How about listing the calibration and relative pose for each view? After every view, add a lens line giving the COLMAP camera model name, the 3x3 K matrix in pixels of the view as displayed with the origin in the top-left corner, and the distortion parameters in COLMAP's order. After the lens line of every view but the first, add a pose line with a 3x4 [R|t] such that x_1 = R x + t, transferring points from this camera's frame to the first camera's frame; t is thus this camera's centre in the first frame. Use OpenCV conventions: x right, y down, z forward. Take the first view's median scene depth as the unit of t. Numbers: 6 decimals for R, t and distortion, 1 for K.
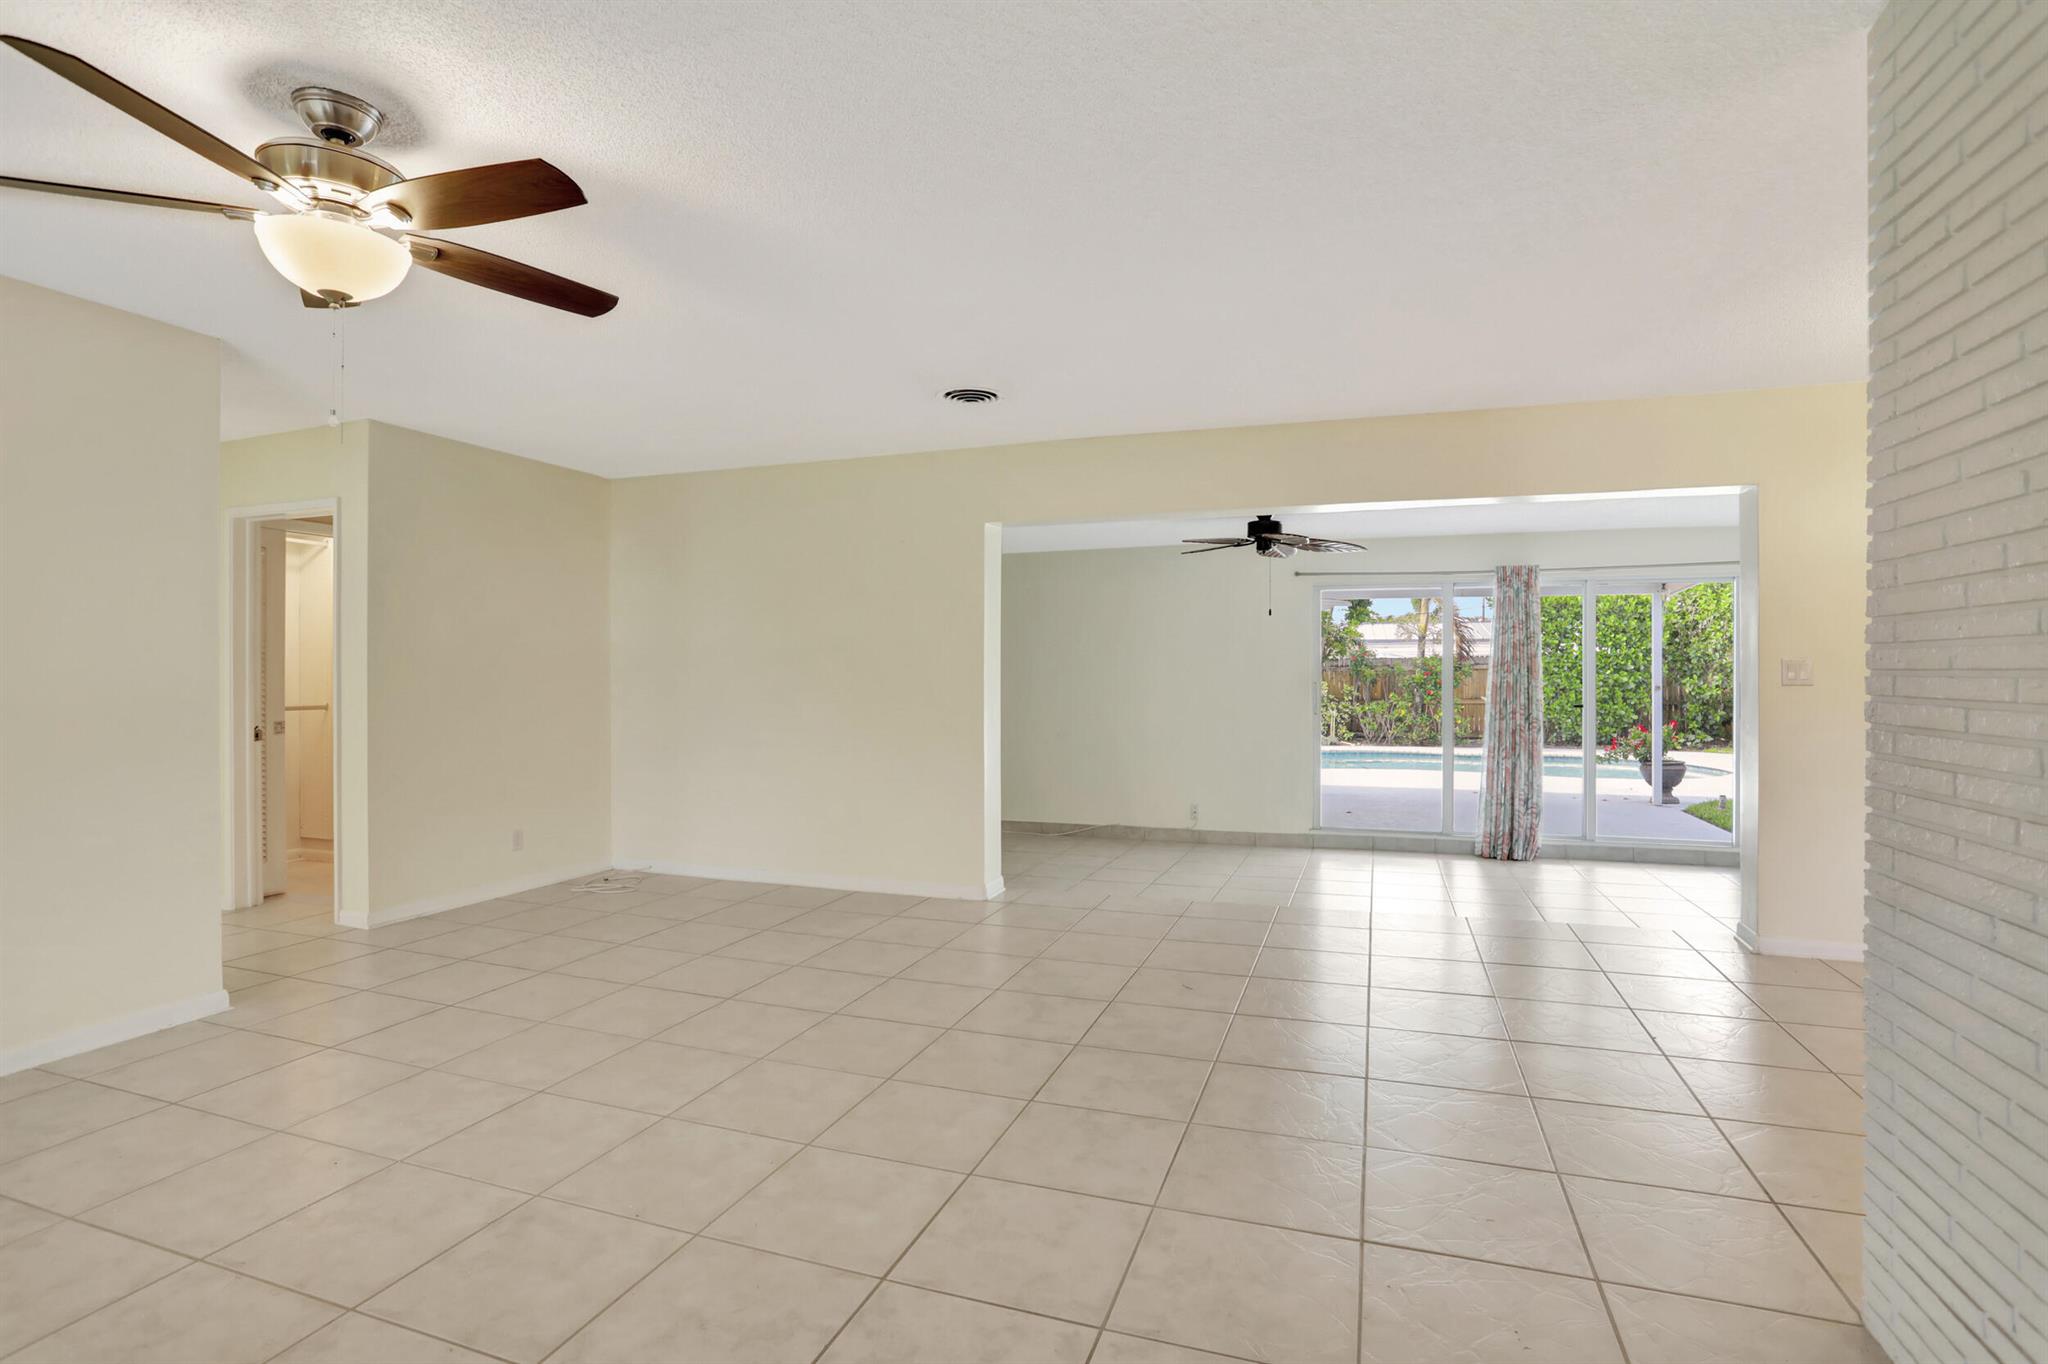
lens RADIAL K [[998.1, 0, 1039.5], [0, 998.1, 668.0], [0, 0, 1]] dist [-0.039466, 0.005811]
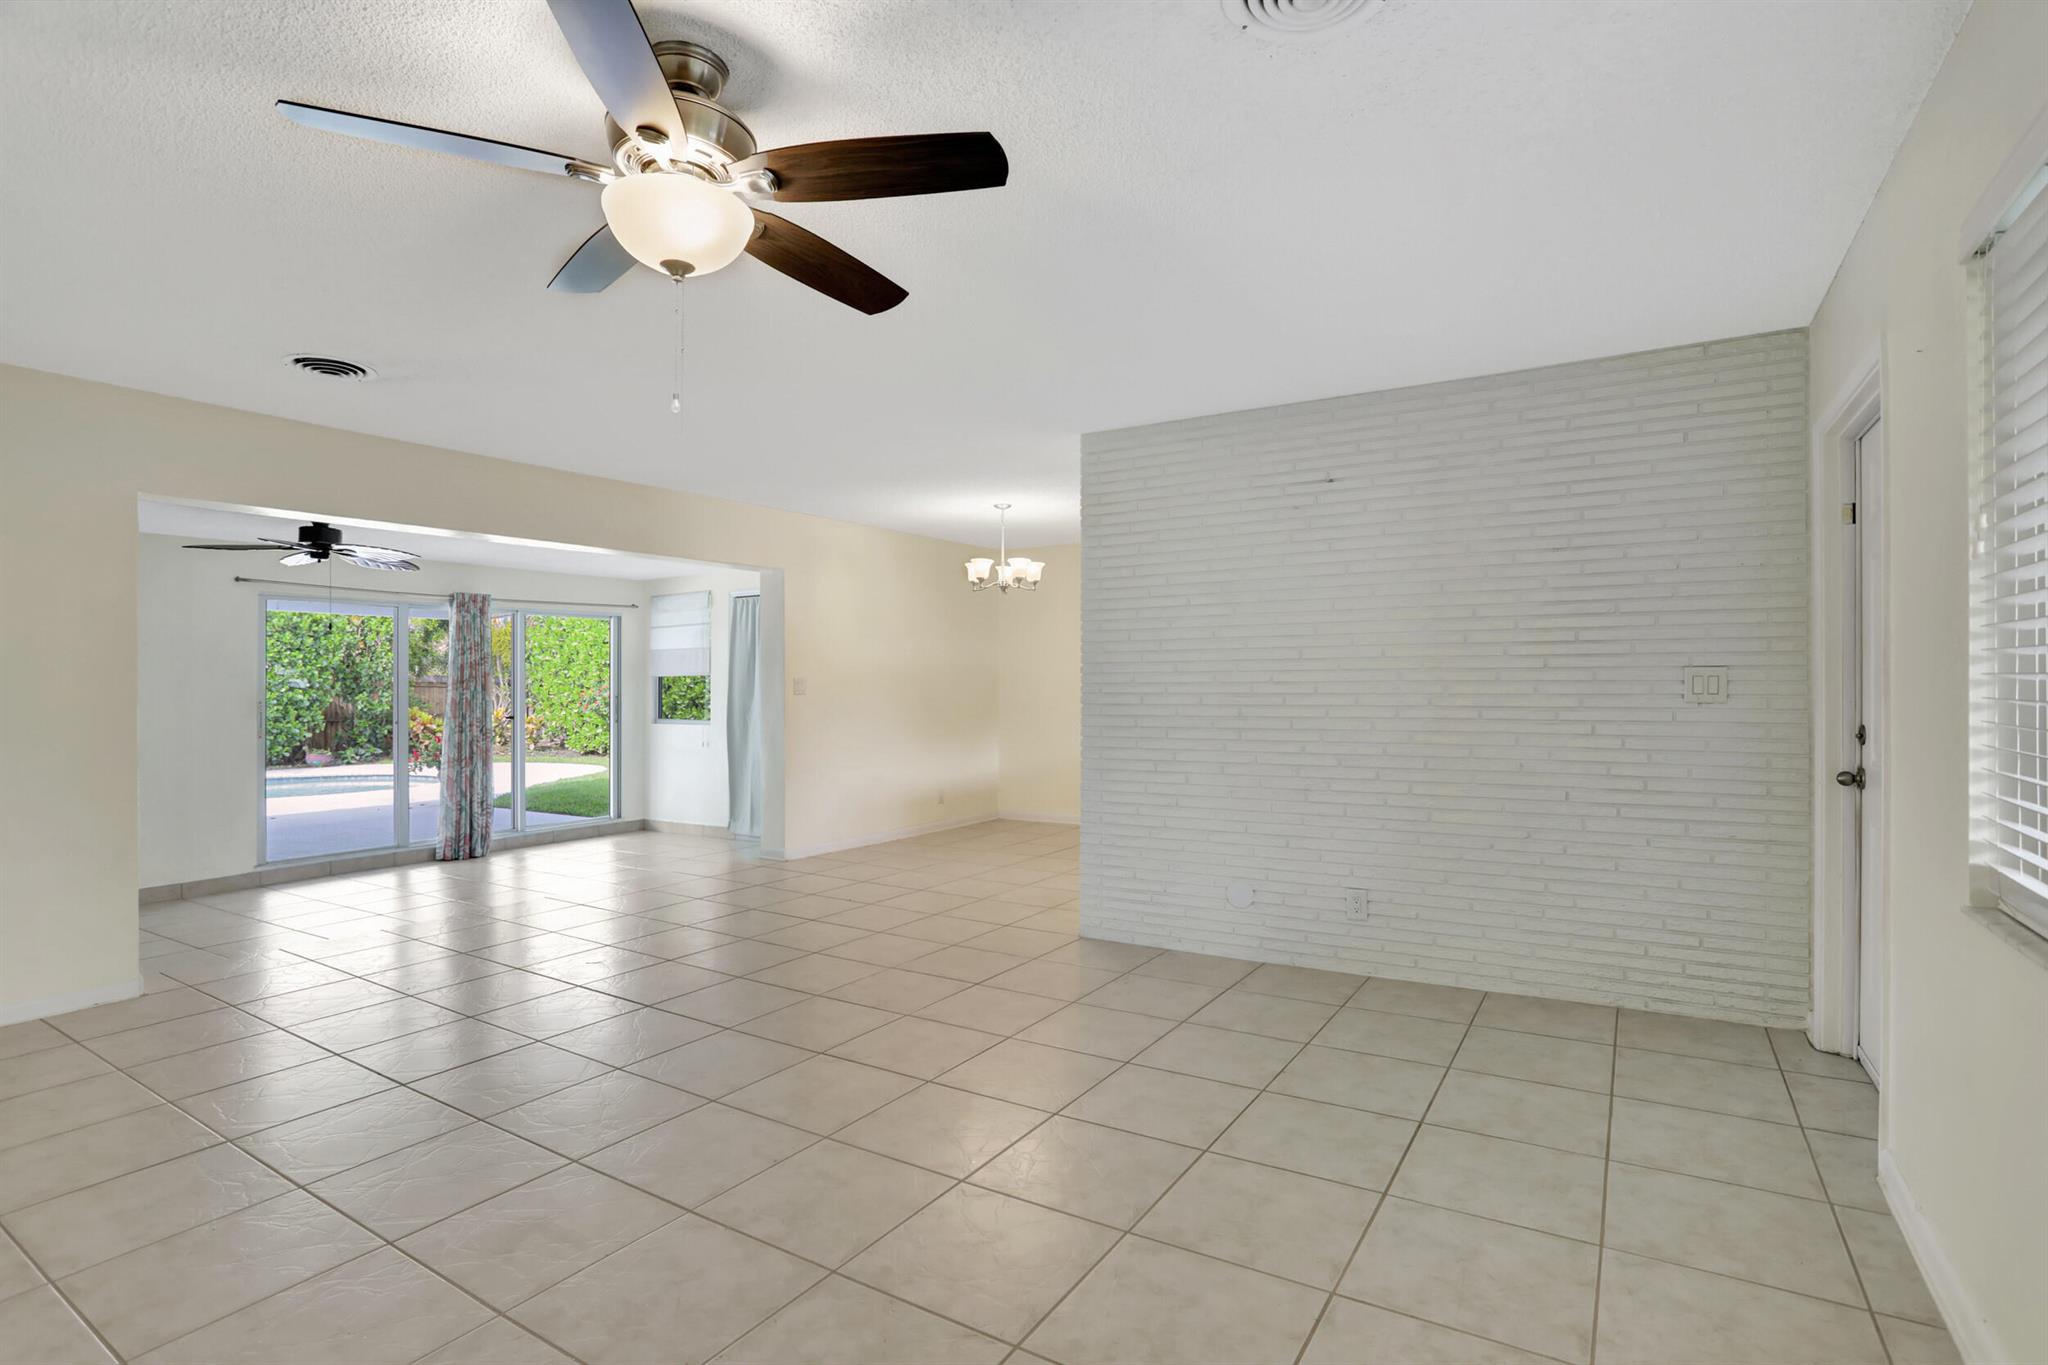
lens RADIAL K [[998.1, 0, 1010.1], [0, 998.1, 690.1], [0, 0, 1]] dist [-0.039466, 0.005811]
pose [[0.262798, -0.007999, 0.964818, -0.424329], [0.003769, 0.999967, 0.007264, -0.000181], [-0.964844, 0.001727, 0.262819, 0.120466]]
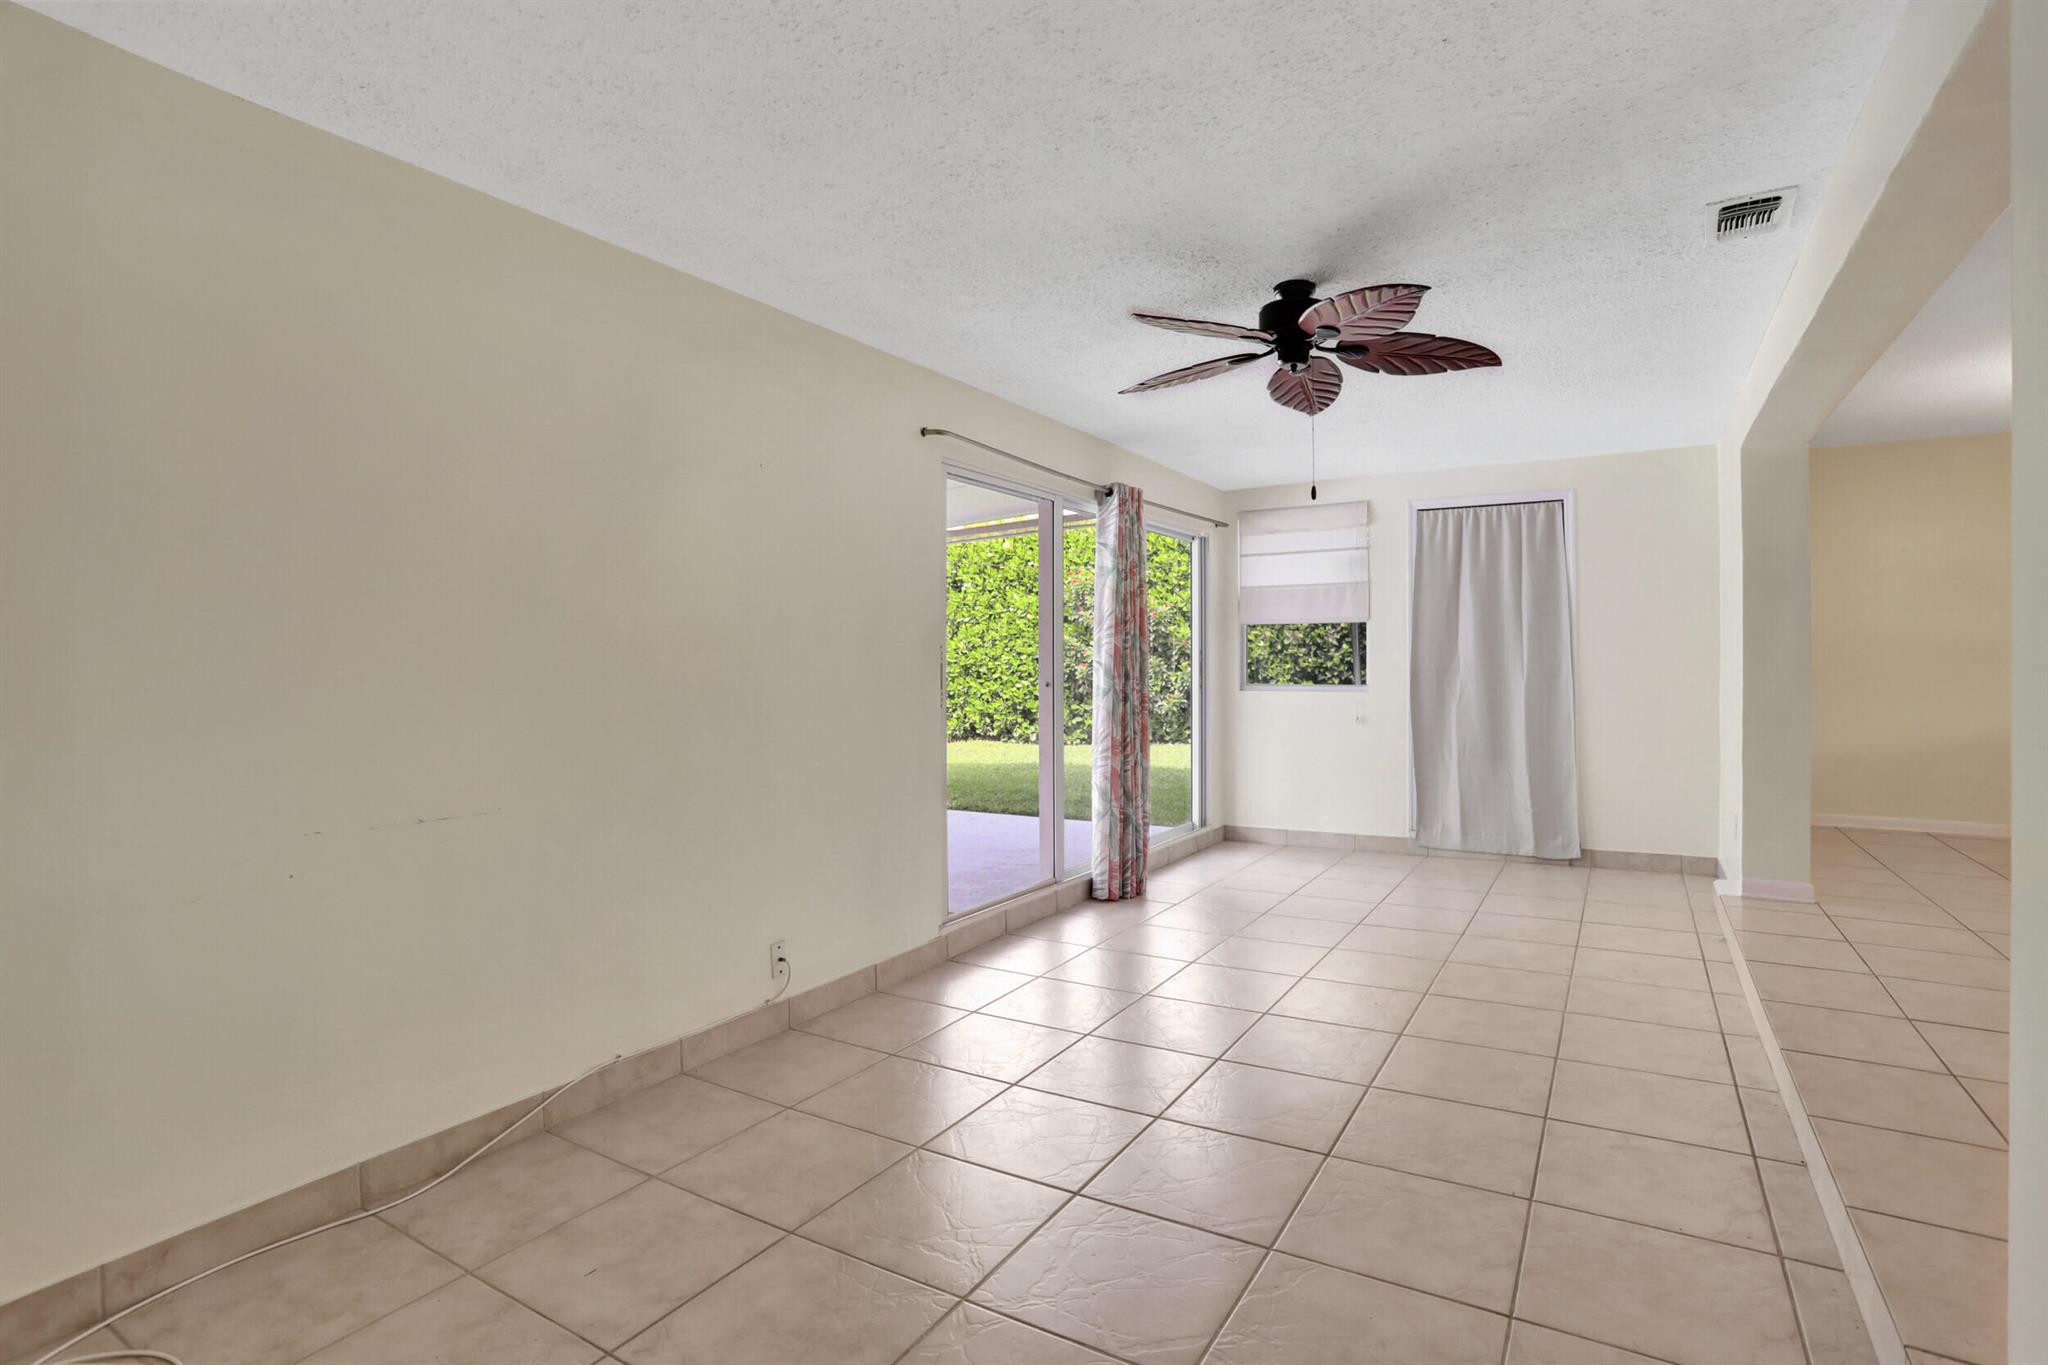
lens RADIAL K [[998.1, 0, 1022.1], [0, 998.1, 658.3], [0, 0, 1]] dist [-0.039466, 0.005811]
pose [[0.232682, 0.004696, 0.972541, -0.242024], [-0.002983, 0.999987, -0.004115, 0.025366], [-0.972548, -0.001943, 0.232693, 0.893322]]
